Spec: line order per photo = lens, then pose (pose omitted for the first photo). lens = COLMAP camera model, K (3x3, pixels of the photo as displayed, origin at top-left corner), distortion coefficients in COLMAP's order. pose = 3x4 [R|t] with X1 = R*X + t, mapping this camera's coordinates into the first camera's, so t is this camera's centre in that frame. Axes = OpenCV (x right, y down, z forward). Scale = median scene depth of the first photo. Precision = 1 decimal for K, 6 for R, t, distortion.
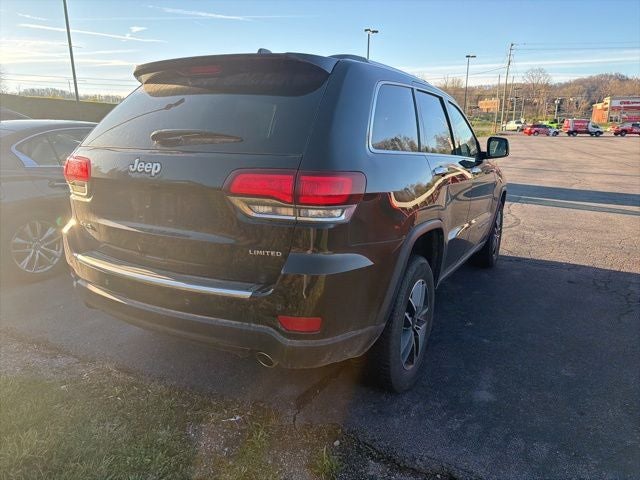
lens RADIAL K [[454.8, 0, 321.7], [0, 454.8, 239.3], [0, 0, 1]] dist [0.017743, -0.018793]
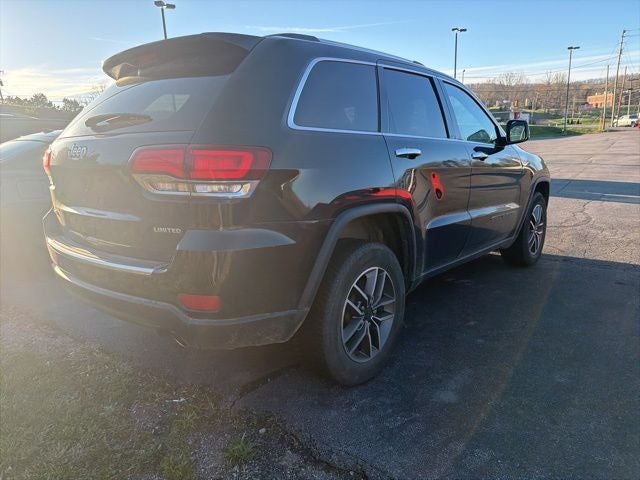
lens RADIAL K [[454.8, 0, 322.0], [0, 454.8, 241.8], [0, 0, 1]] dist [0.017743, -0.018793]
pose [[0.980534, 0.000647, -0.196349, 0.320312], [-0.002924, 0.999932, -0.011309, 0.051980], [0.196328, 0.011663, 0.980469, 0.065514]]
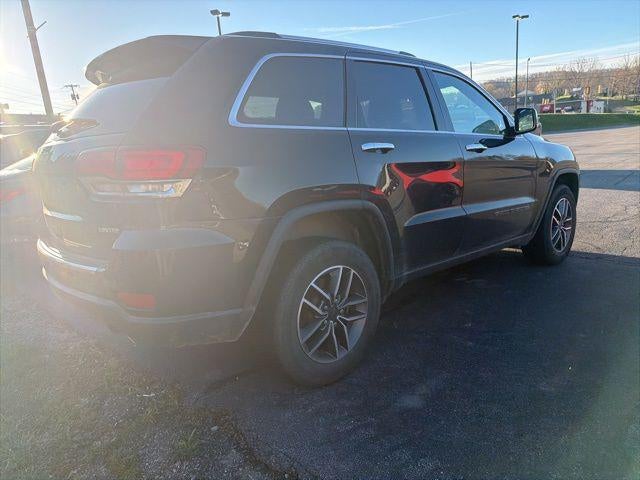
lens RADIAL K [[454.8, 0, 321.6], [0, 454.8, 241.2], [0, 0, 1]] dist [0.017743, -0.018793]
pose [[0.946360, -0.007145, -0.323036, 0.523190], [0.003970, 0.999937, -0.010485, 0.053819], [0.323091, 0.008640, 0.946329, 0.137690]]
